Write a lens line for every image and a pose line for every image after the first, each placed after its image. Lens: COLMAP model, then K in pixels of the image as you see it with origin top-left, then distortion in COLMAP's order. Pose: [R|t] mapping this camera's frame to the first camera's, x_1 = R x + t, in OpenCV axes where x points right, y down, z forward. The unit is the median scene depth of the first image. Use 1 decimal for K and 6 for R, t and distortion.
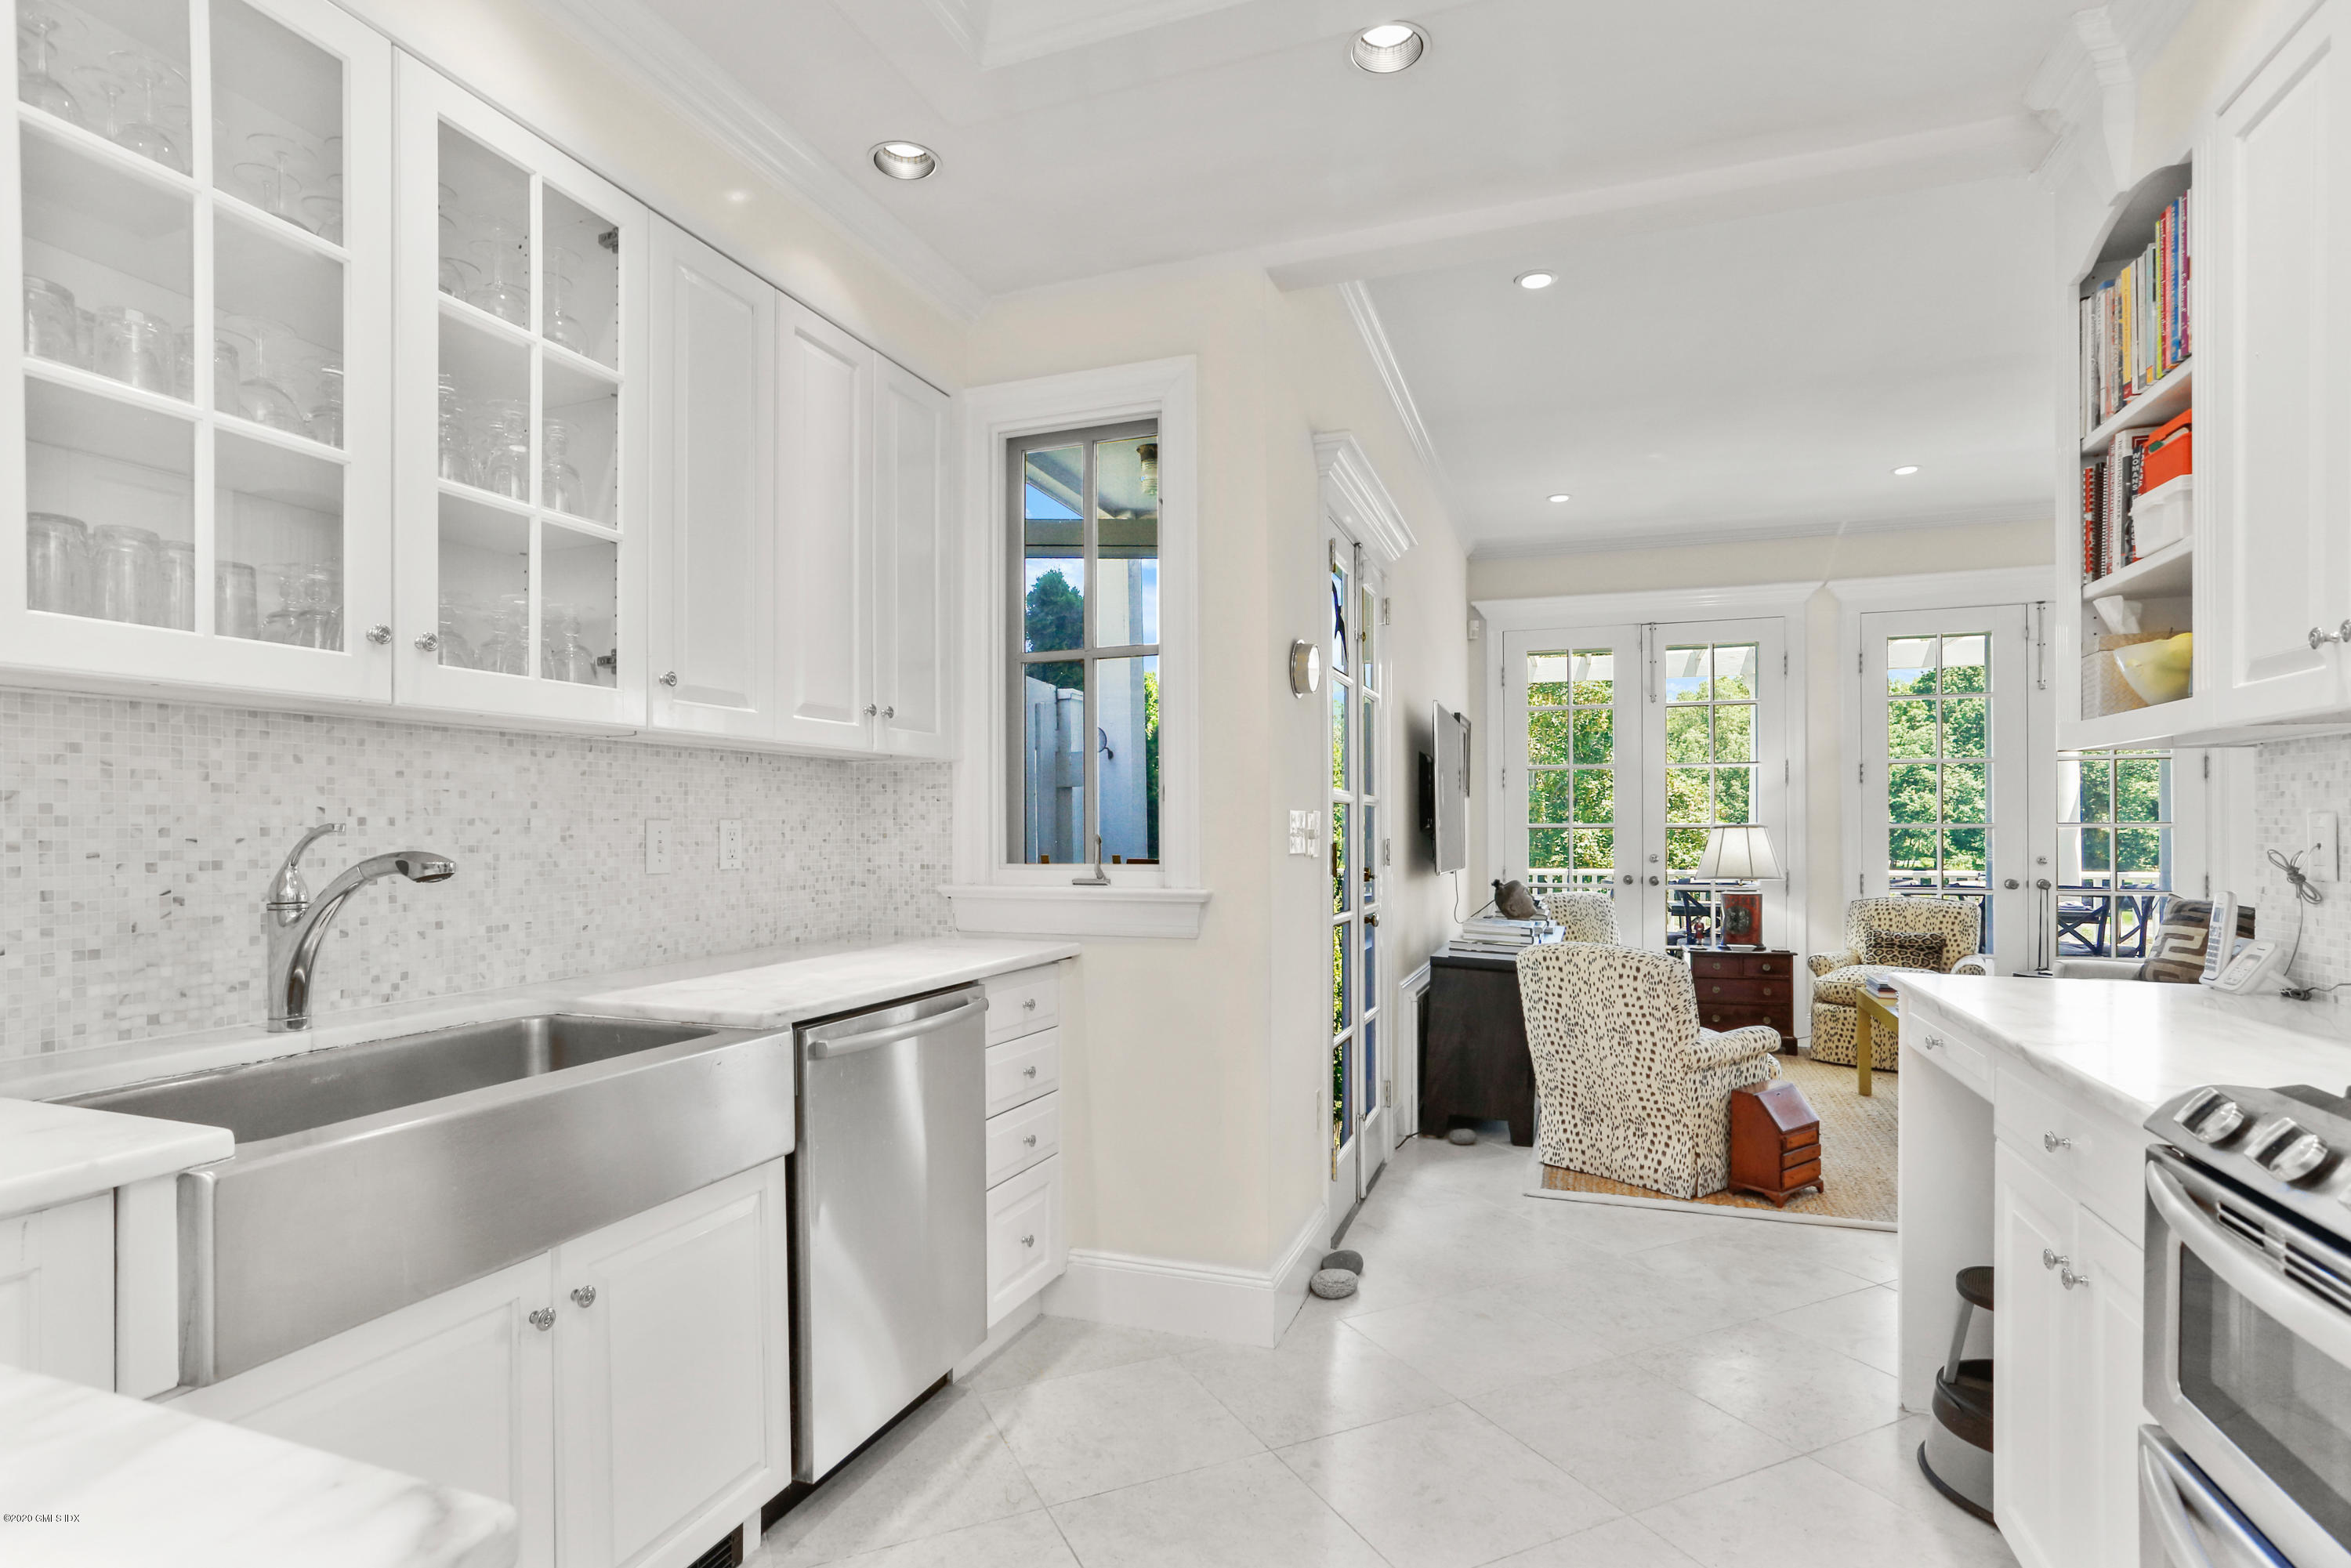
lens RADIAL K [[1171.2, 0, 1175.9], [0, 1171.2, 839.1], [0, 0, 1]] dist [-0.014535, 0.003143]
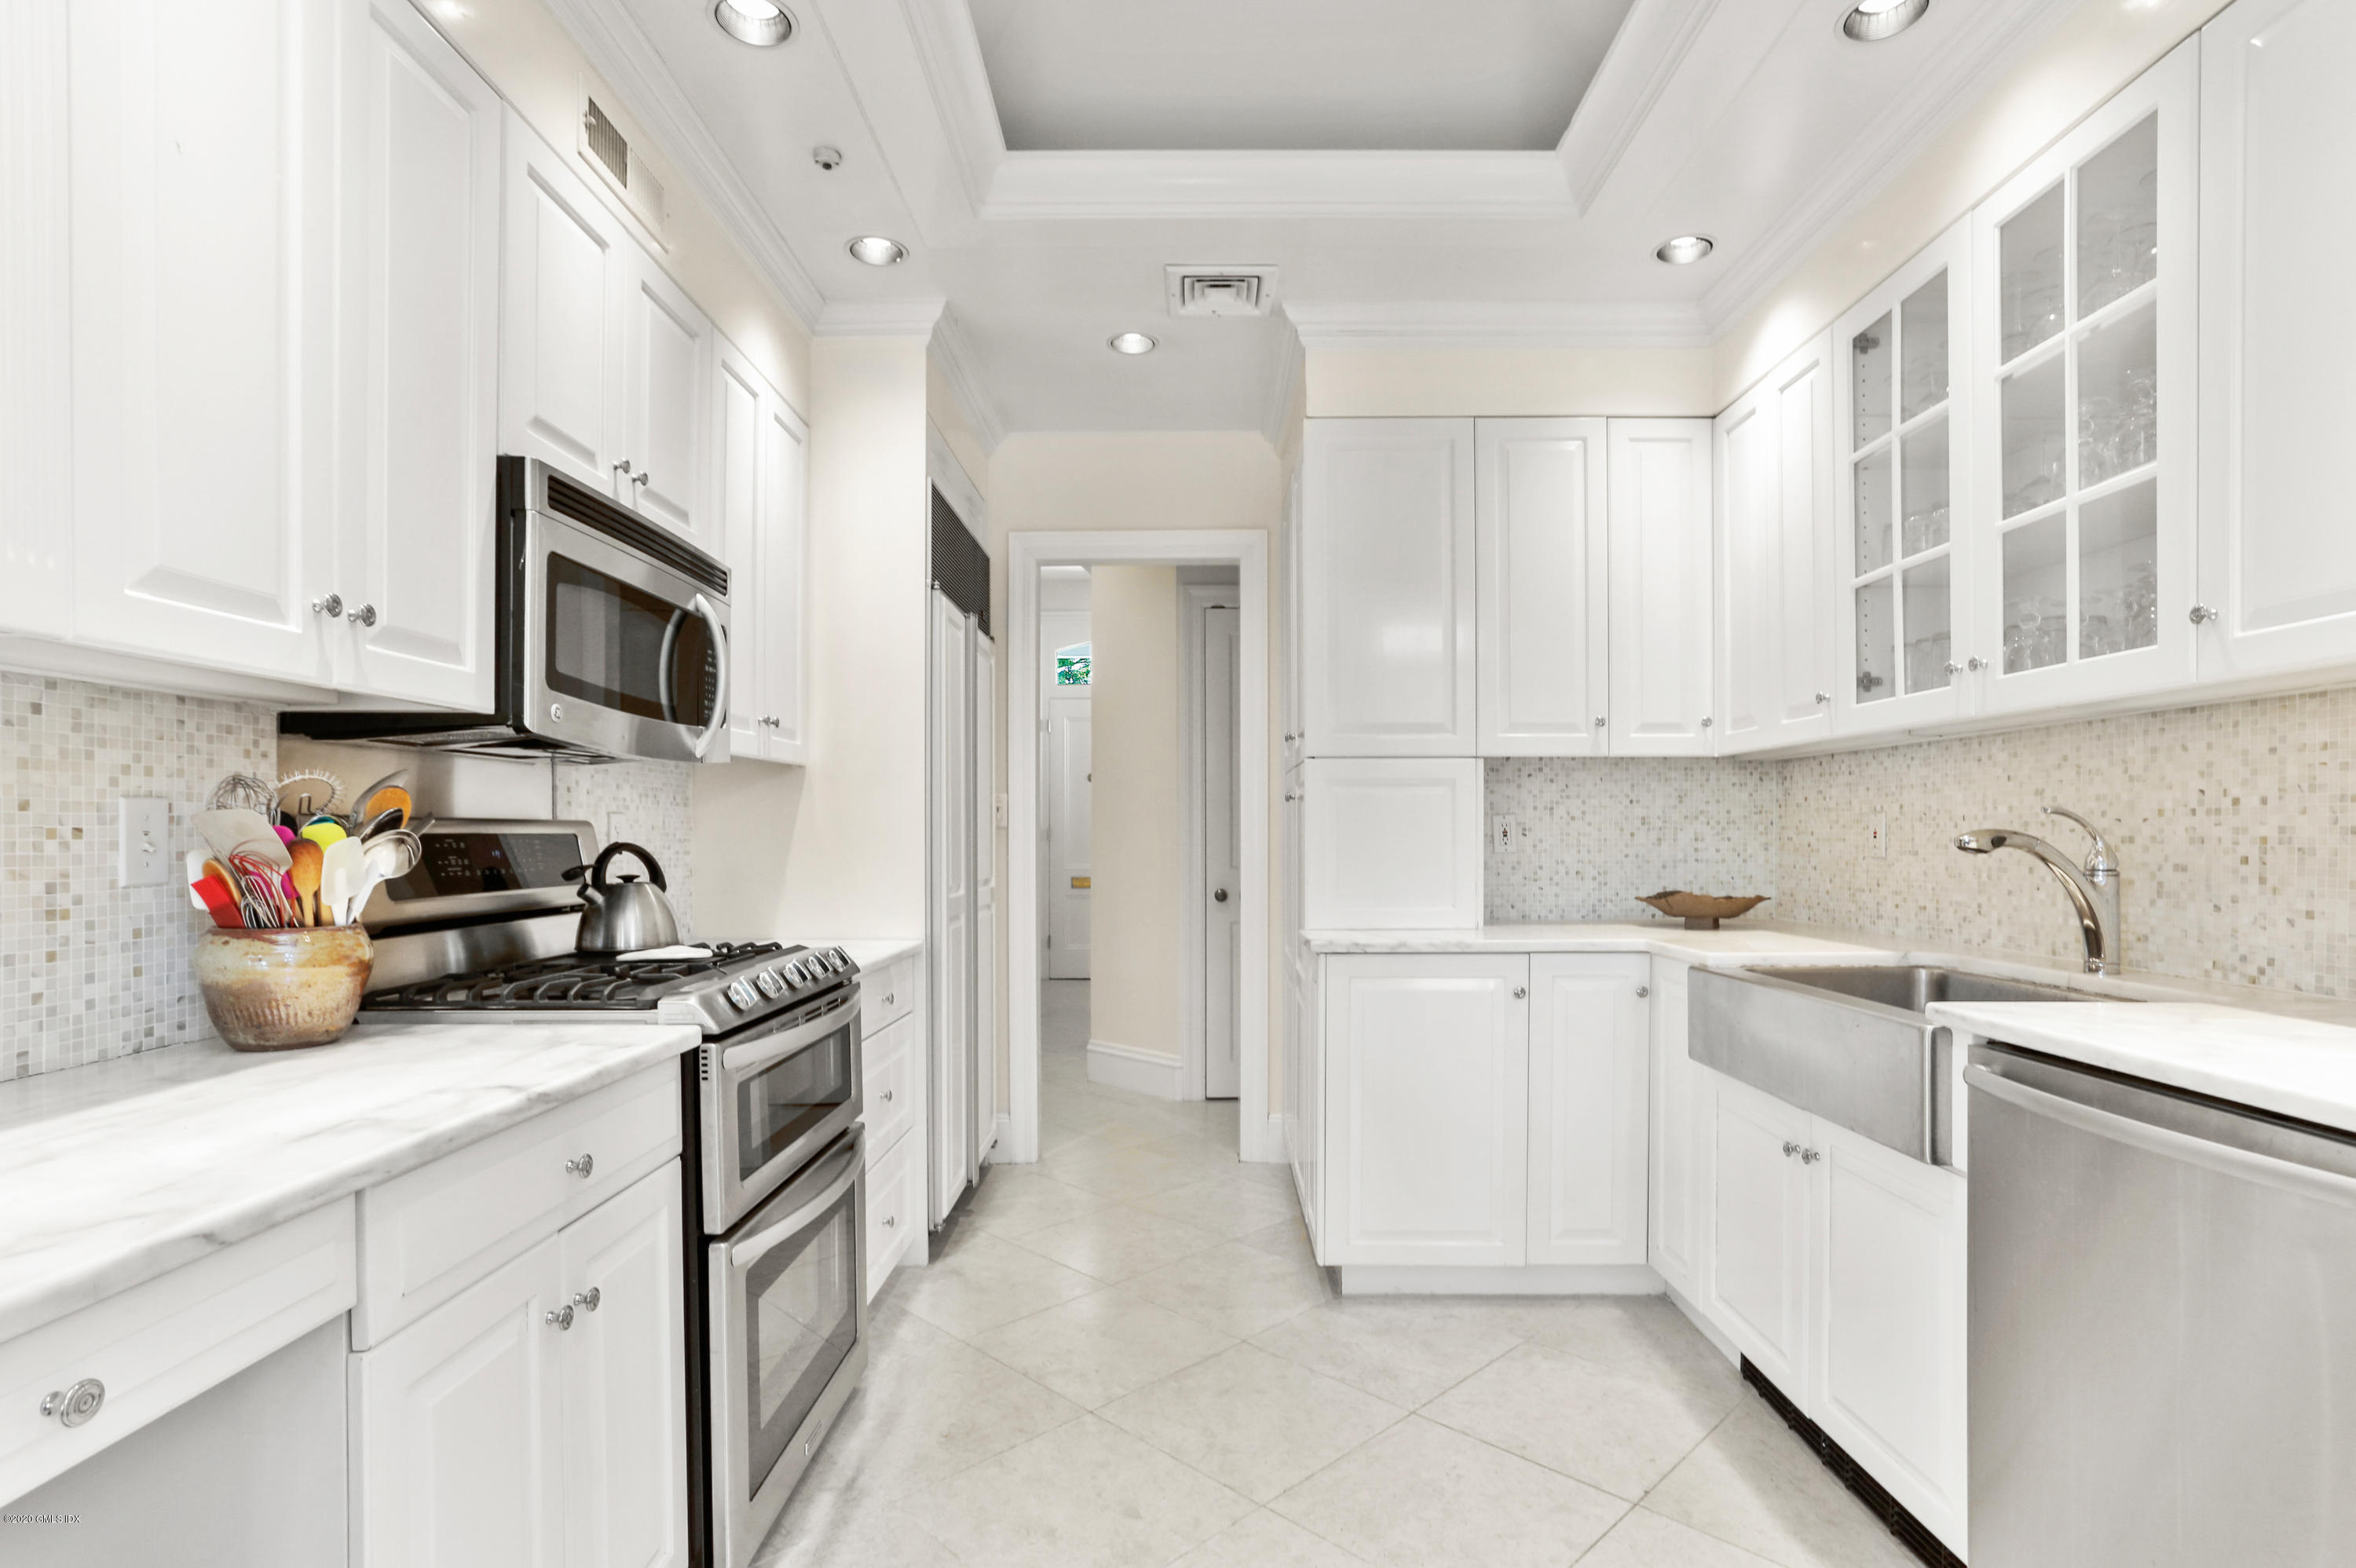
lens RADIAL K [[1173.7, 0, 1178.8], [0, 1173.7, 803.4], [0, 0, 1]] dist [-0.014535, 0.003143]
pose [[-0.942288, -0.001455, -0.334800, 0.532123], [0.003352, 0.999899, -0.013779, -0.002747], [0.334786, -0.014106, -0.942188, 1.694040]]
